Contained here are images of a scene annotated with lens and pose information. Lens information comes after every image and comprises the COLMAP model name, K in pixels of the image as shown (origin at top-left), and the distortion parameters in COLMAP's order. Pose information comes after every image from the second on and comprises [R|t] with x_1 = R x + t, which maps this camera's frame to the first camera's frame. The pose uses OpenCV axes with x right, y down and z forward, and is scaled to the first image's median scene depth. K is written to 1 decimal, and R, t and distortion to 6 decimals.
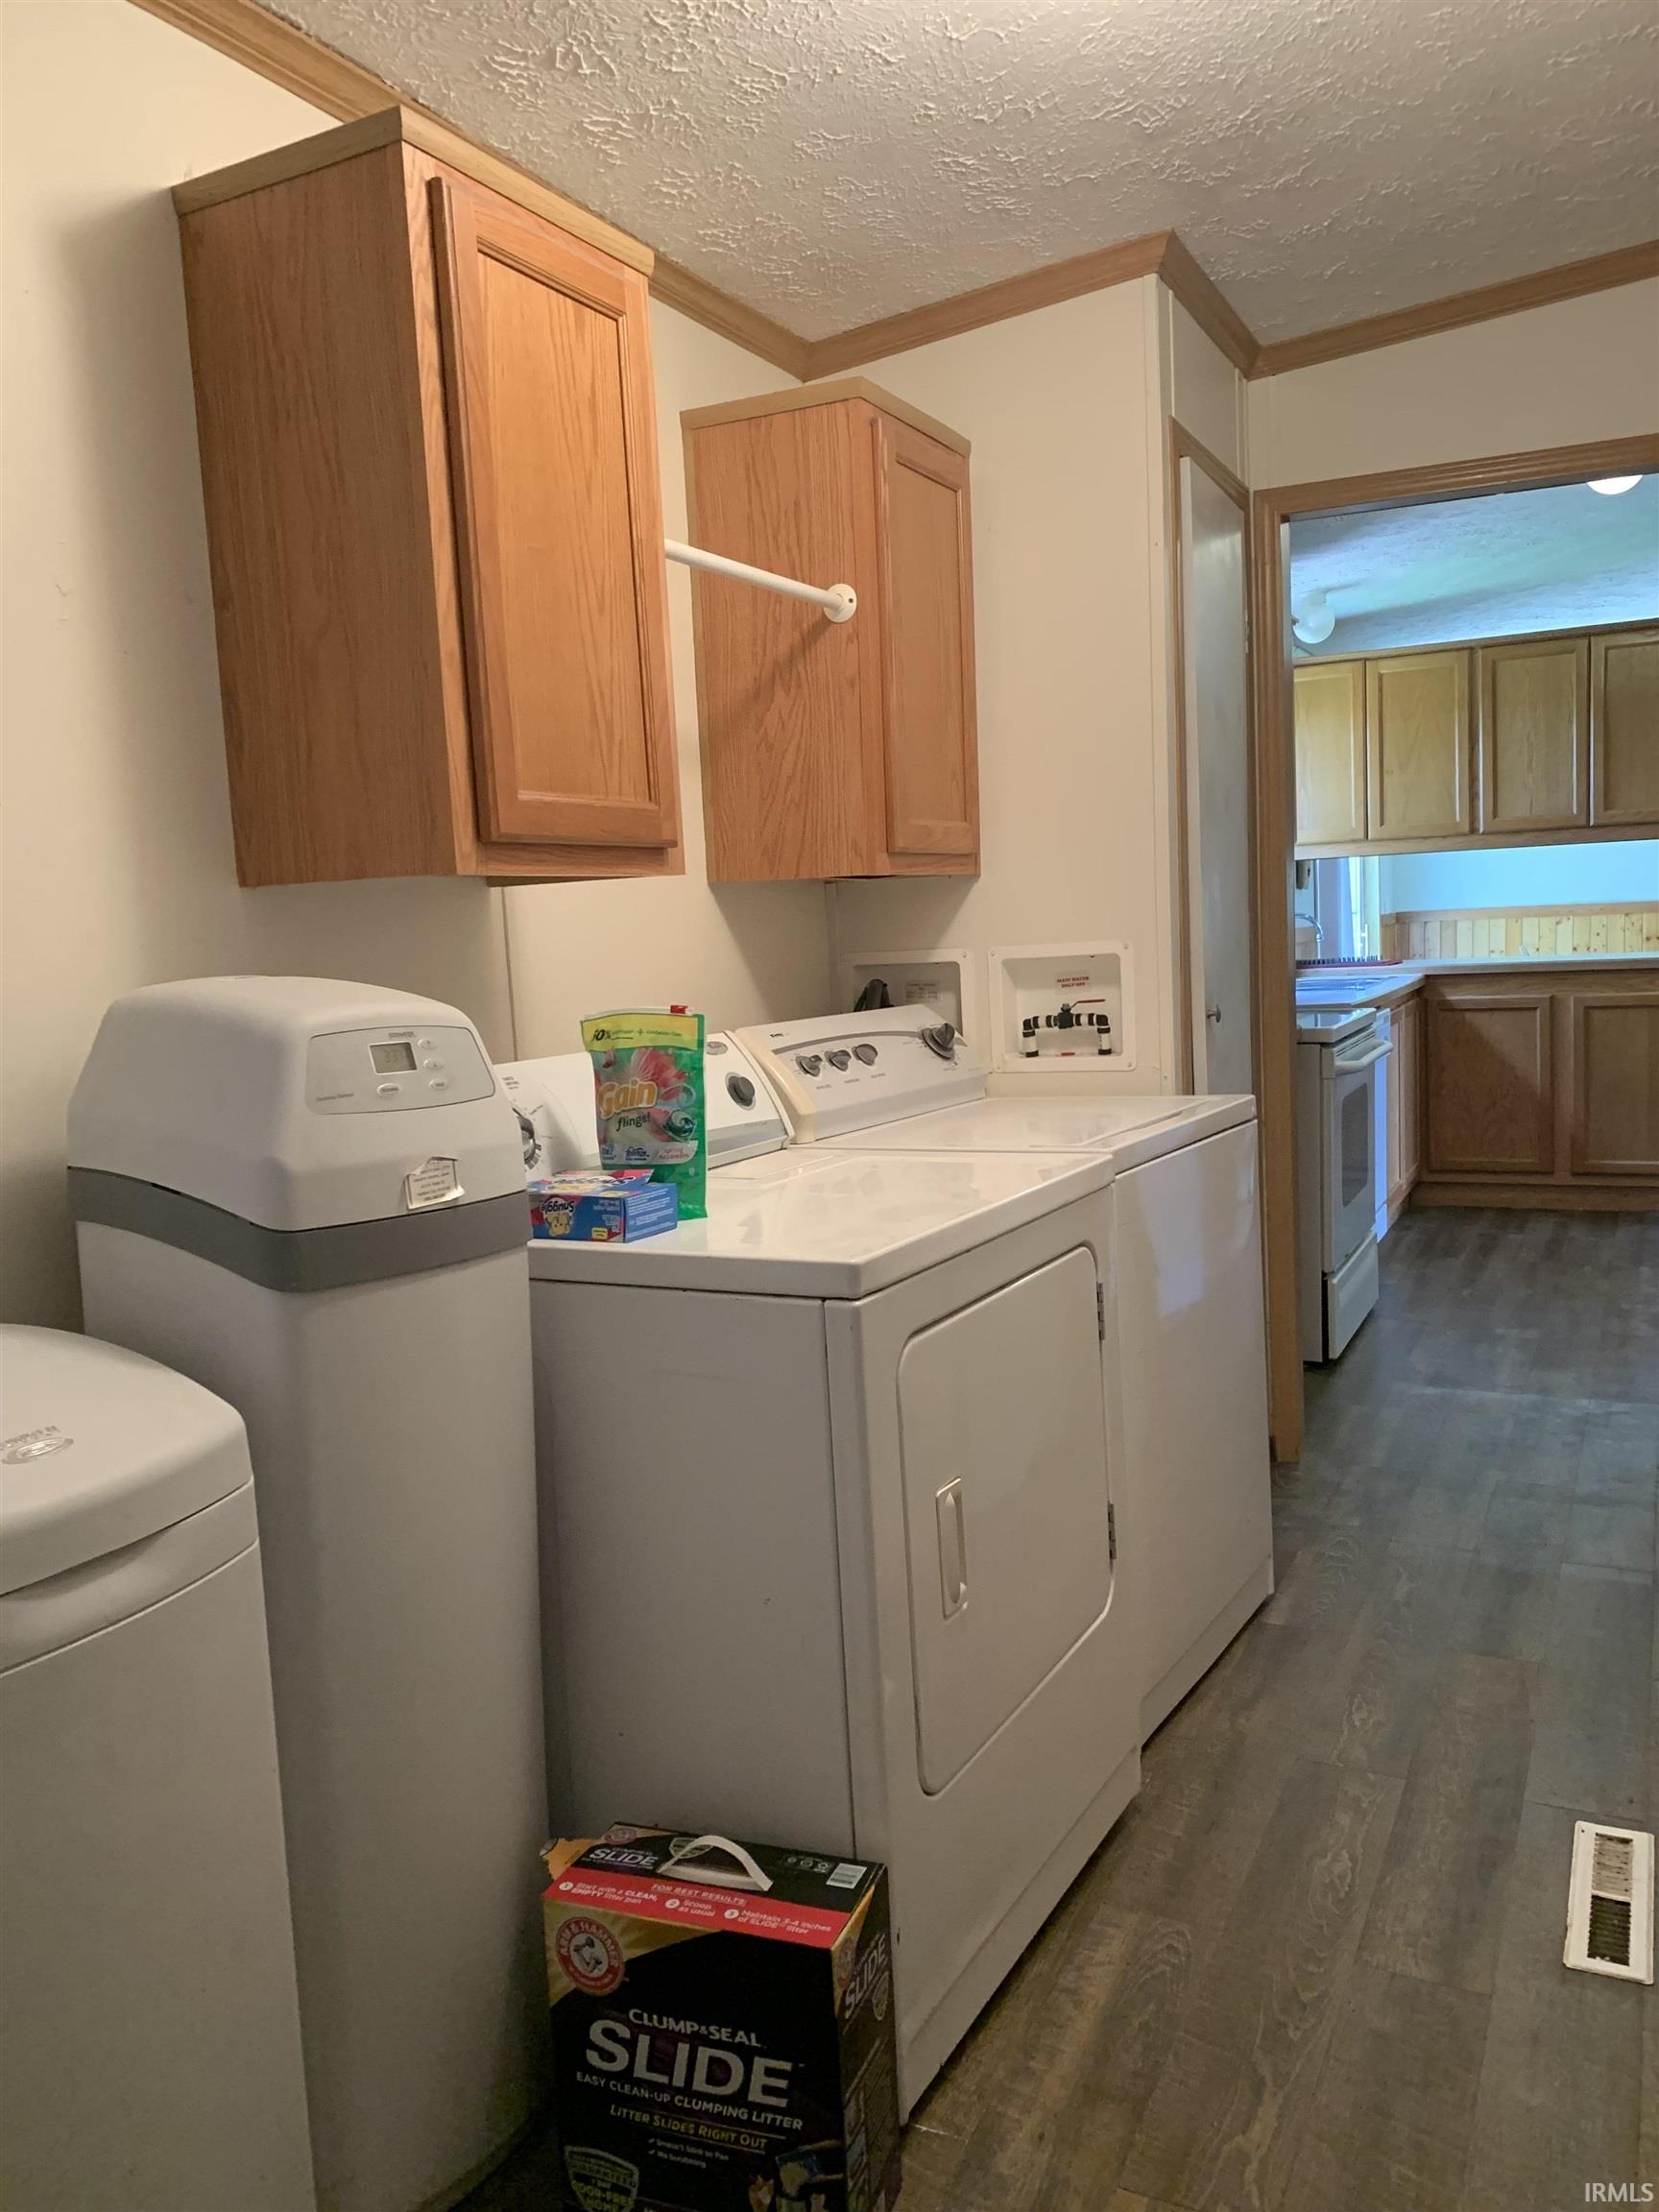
lens RADIAL K [[1695.5, 0, 868.5], [0, 1695.5, 1110.3], [0, 0, 1]] dist [0.048629, -0.053480]
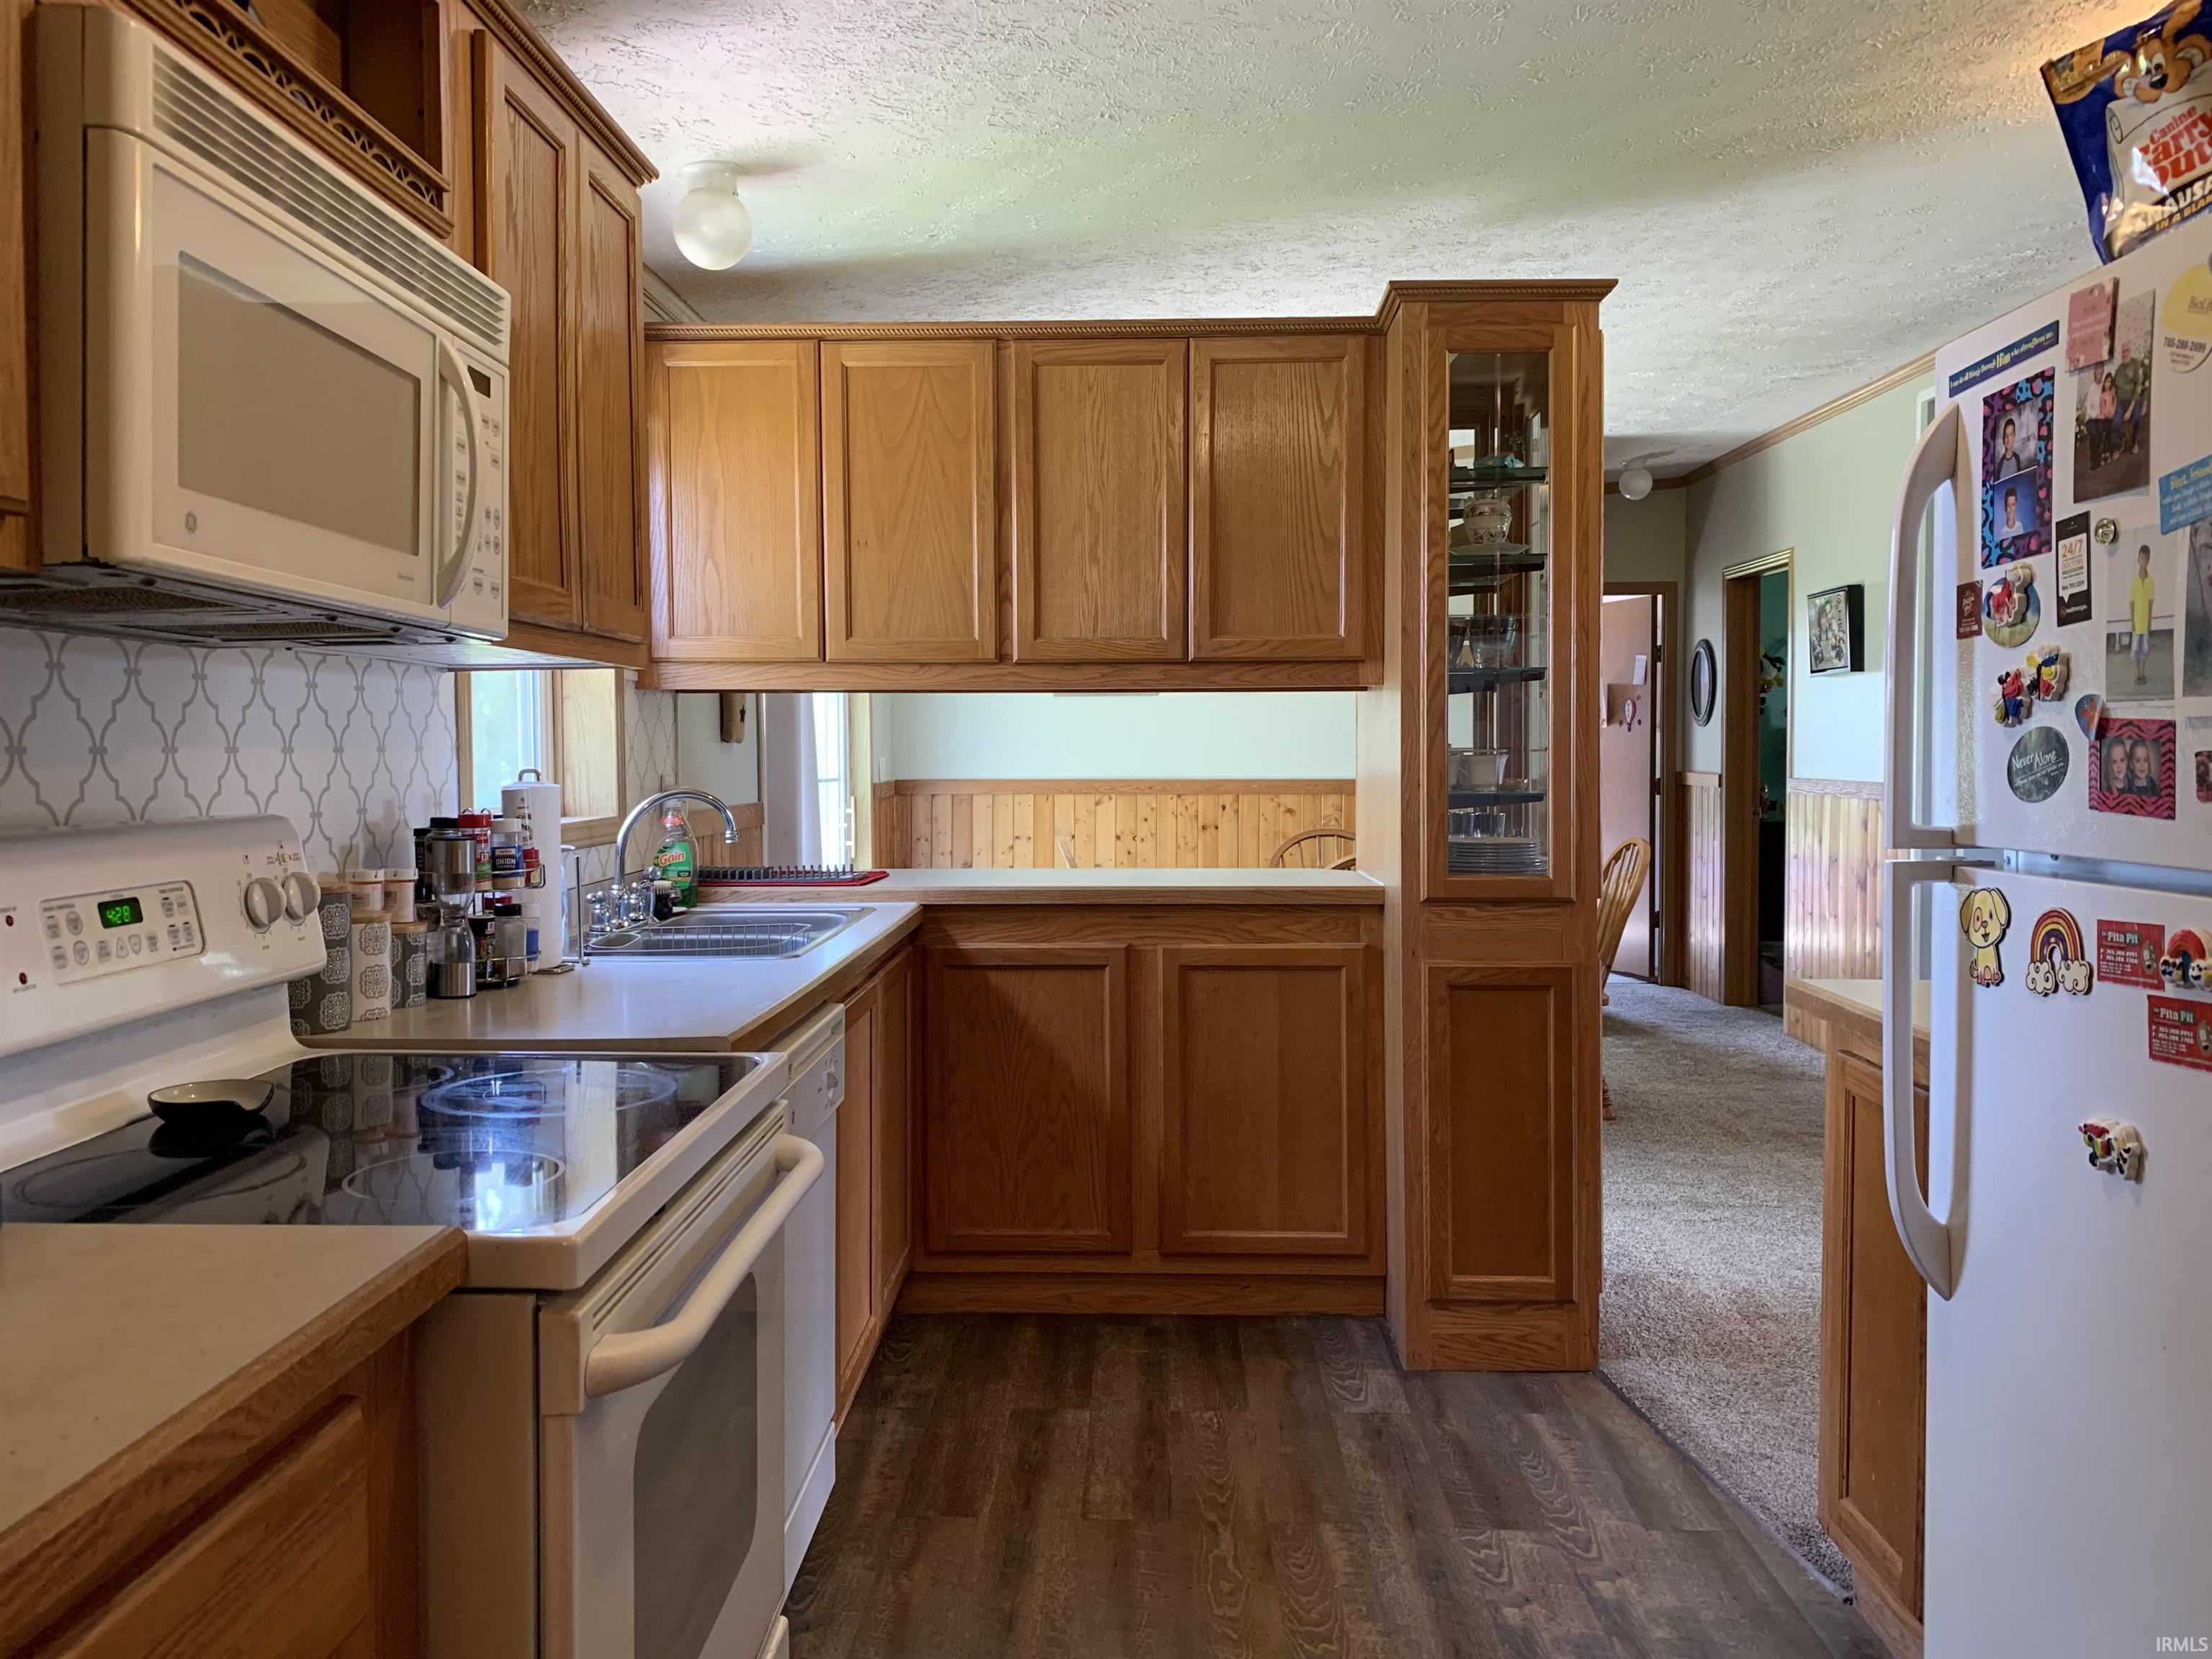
lens RADIAL K [[1695.5, 0, 1107.5], [0, 1695.5, 824.0], [0, 0, 1]] dist [0.048629, -0.053480]
pose [[0.916100, 0.028148, 0.399962, 0.161799], [0.003497, 0.996934, -0.078170, -0.063493], [-0.400936, 0.073011, 0.913192, 0.473057]]
